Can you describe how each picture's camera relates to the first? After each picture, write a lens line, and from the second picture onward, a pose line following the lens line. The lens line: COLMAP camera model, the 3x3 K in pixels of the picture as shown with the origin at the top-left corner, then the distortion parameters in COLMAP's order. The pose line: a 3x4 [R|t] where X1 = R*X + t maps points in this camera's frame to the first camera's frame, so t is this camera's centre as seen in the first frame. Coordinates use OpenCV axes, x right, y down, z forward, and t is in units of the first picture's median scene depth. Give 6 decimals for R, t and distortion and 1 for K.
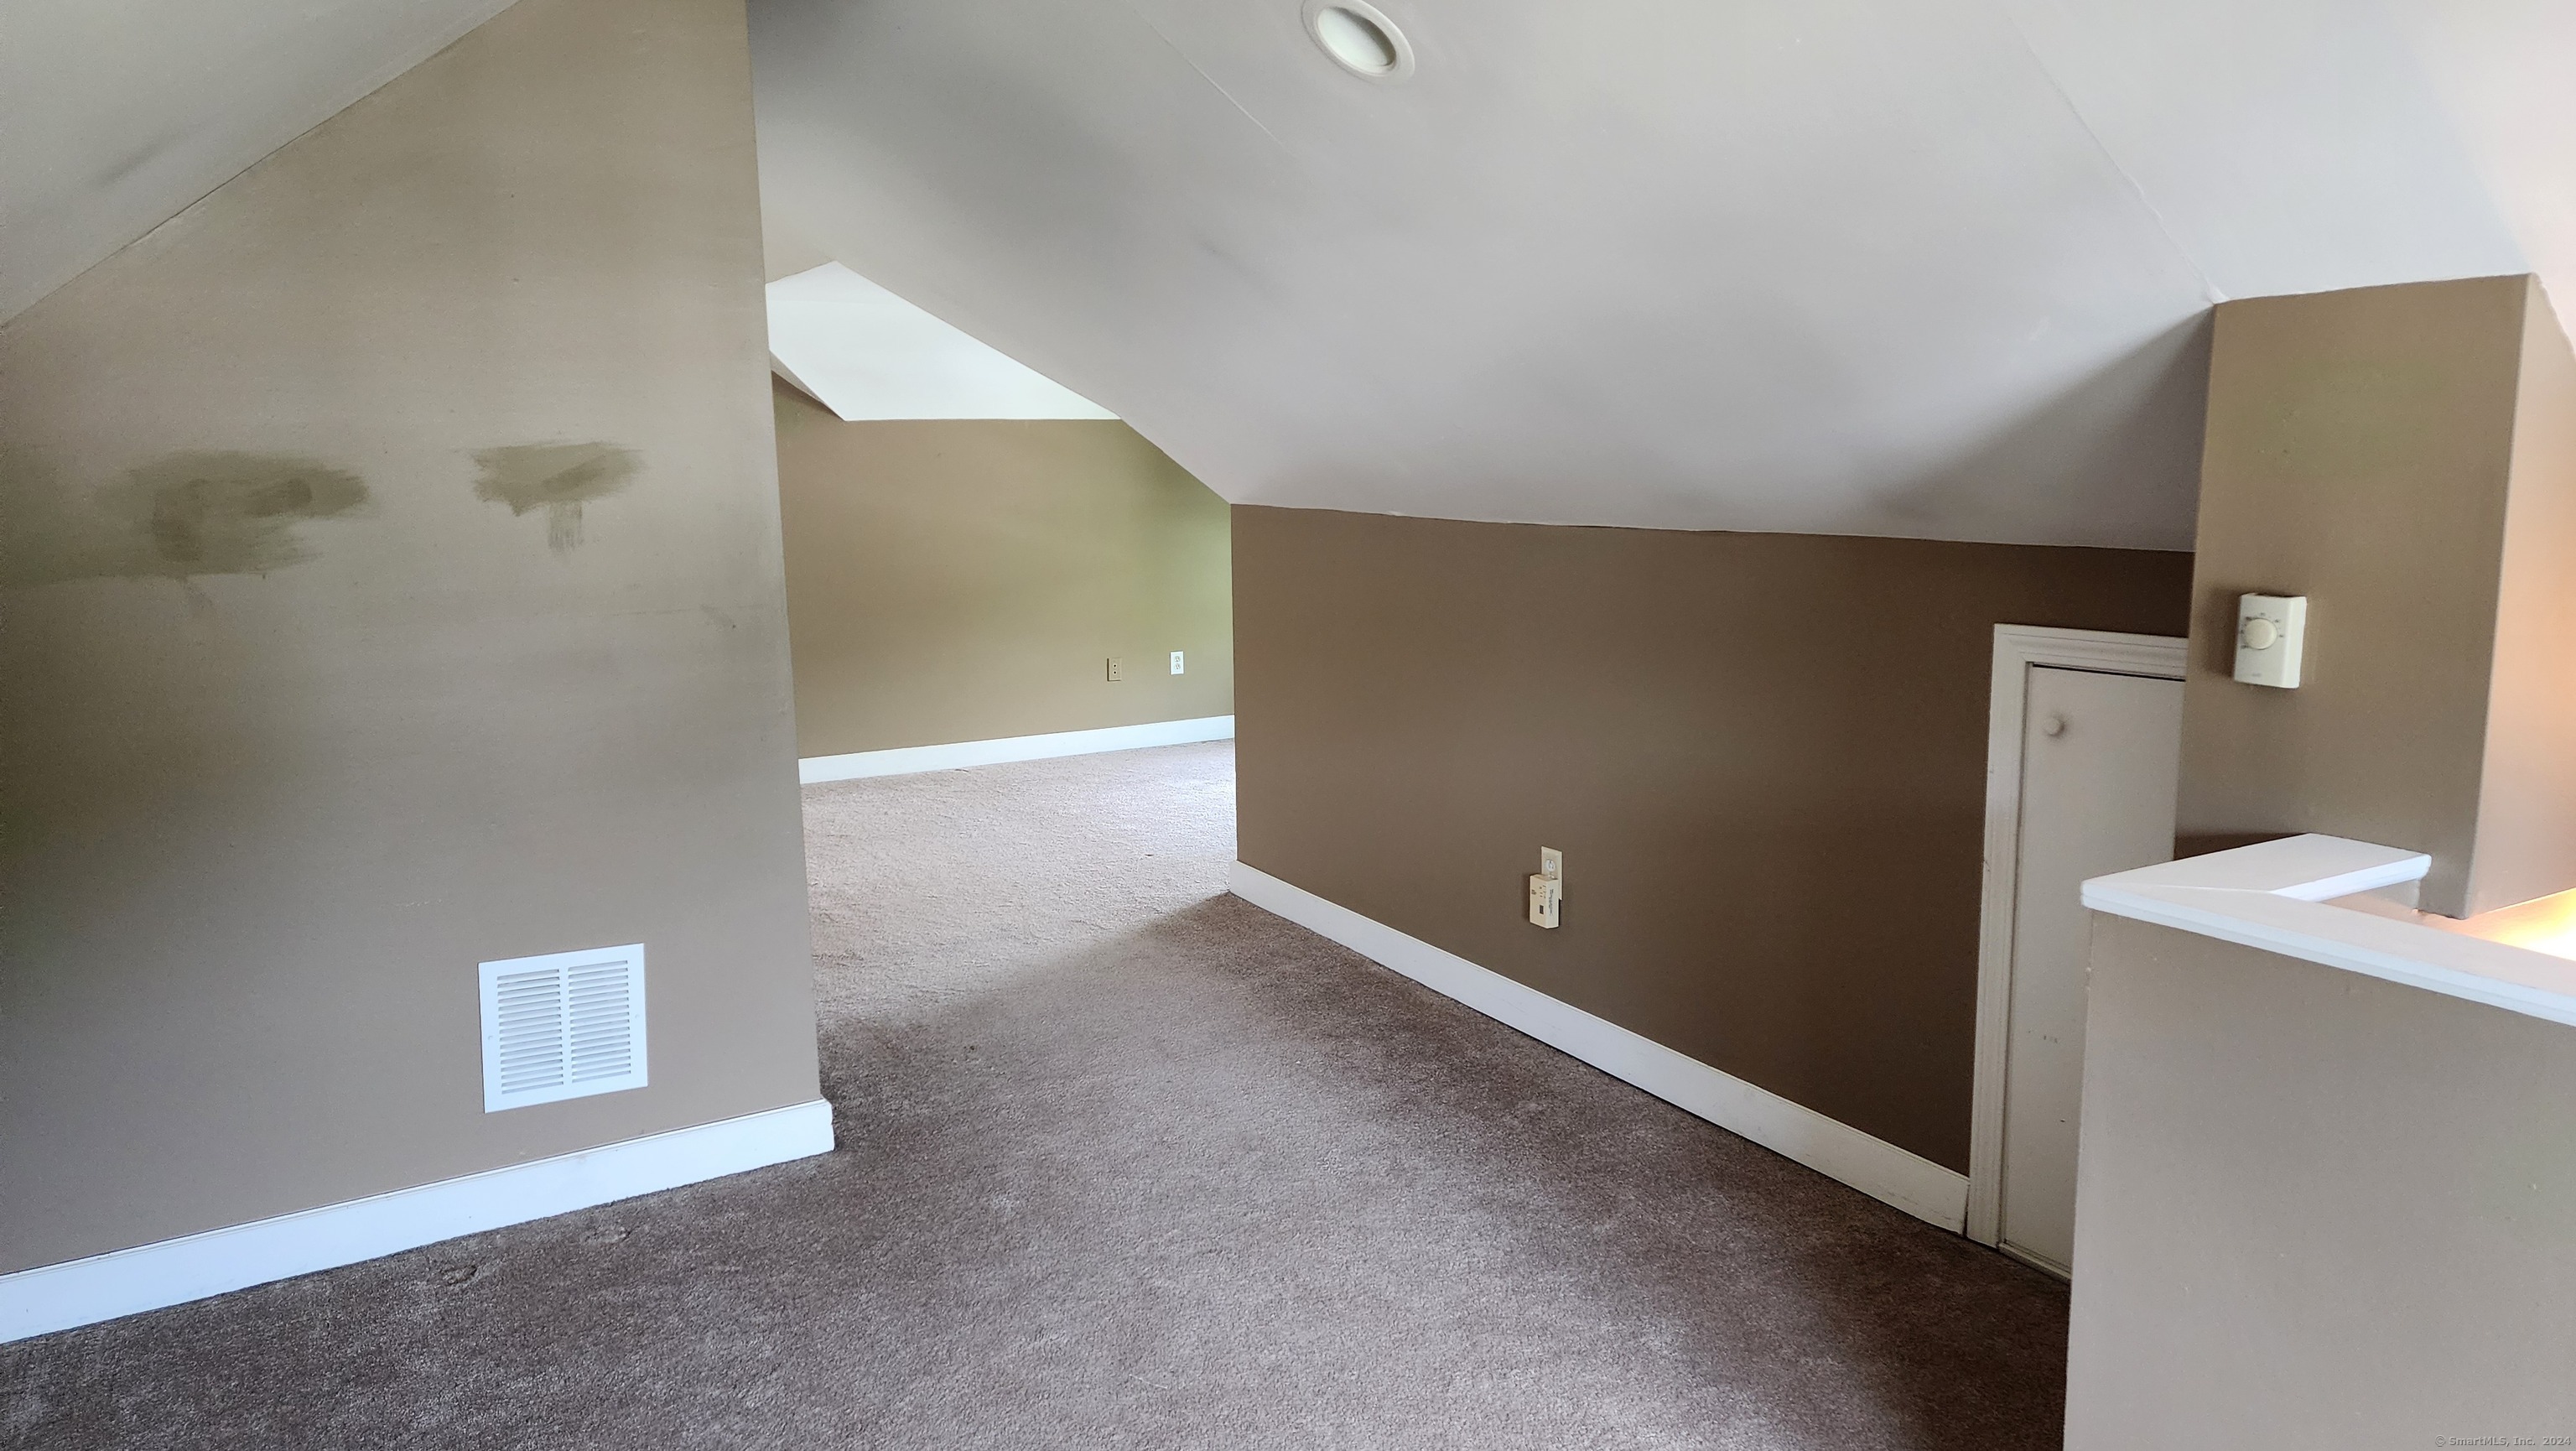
lens RADIAL K [[1764.6, 0, 1266.3], [0, 1764.6, 726.8], [0, 0, 1]] dist [0.094510, -0.019520]
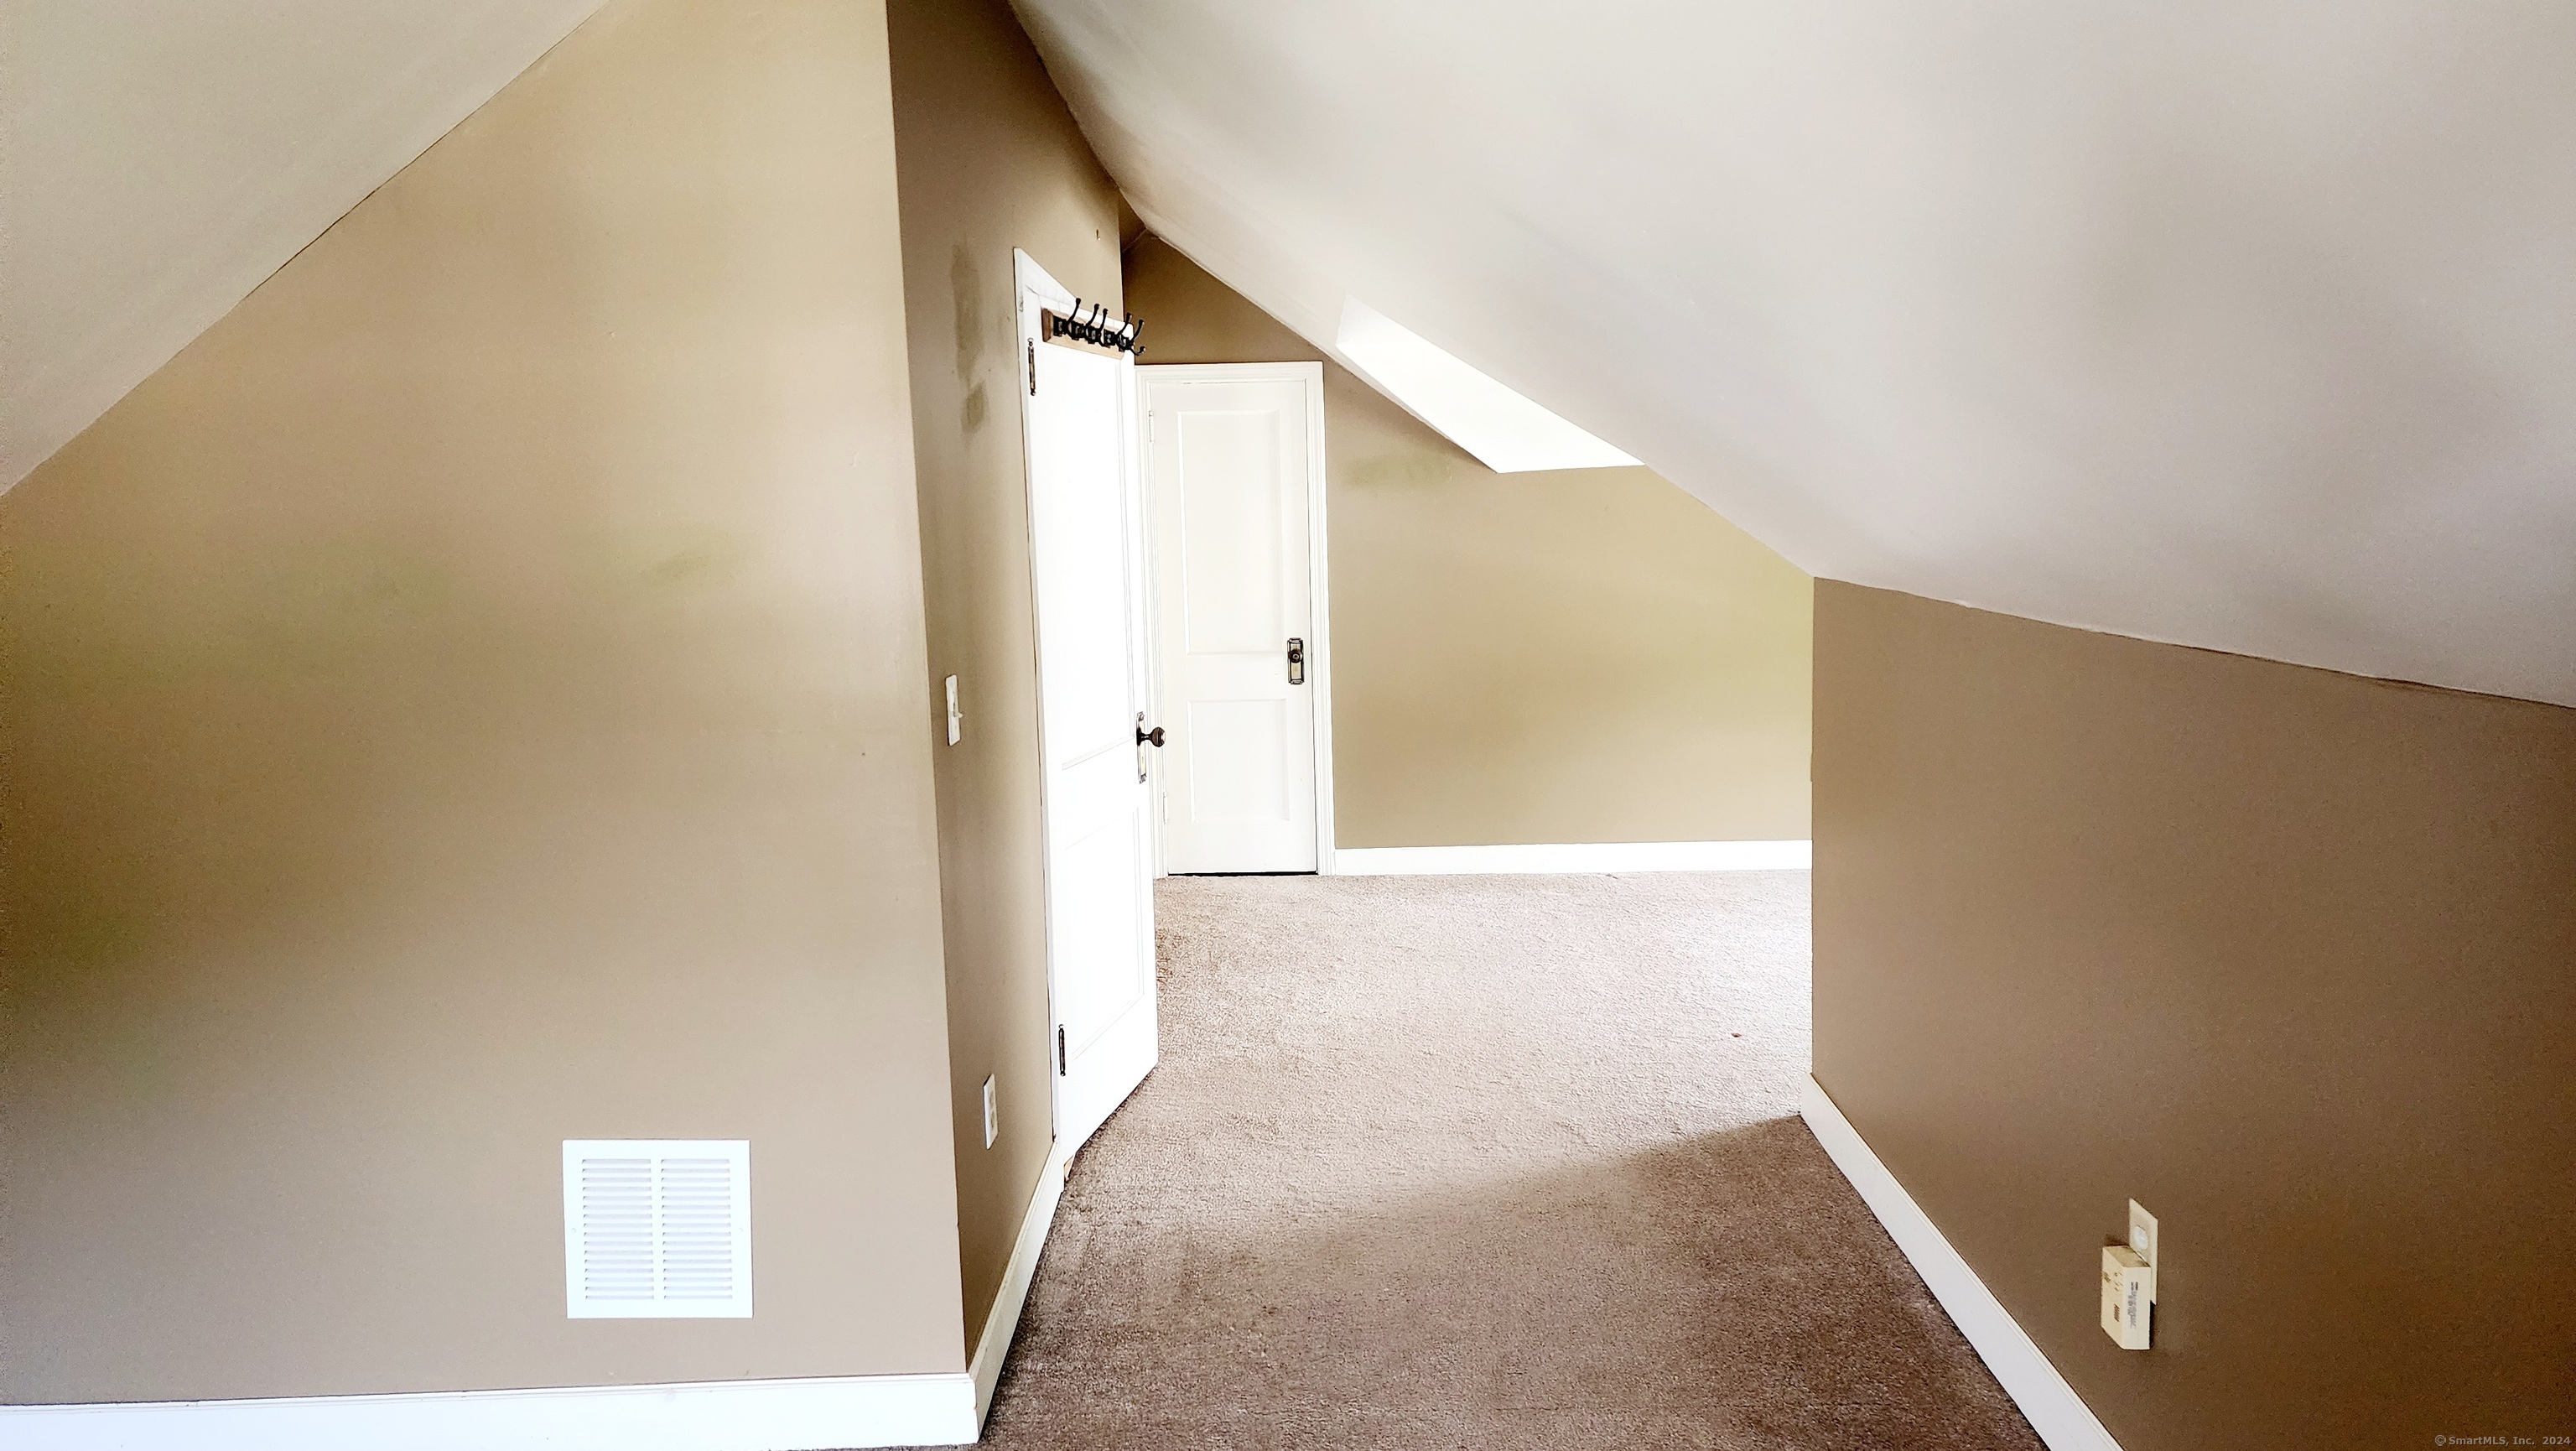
lens RADIAL K [[1764.6, 0, 1298.9], [0, 1764.6, 704.8], [0, 0, 1]] dist [0.094510, -0.019520]
pose [[0.853389, 0.055841, -0.518275, 0.223403], [-0.067539, 0.997710, -0.003712, -0.073135], [0.516881, 0.038171, 0.855206, 0.354096]]
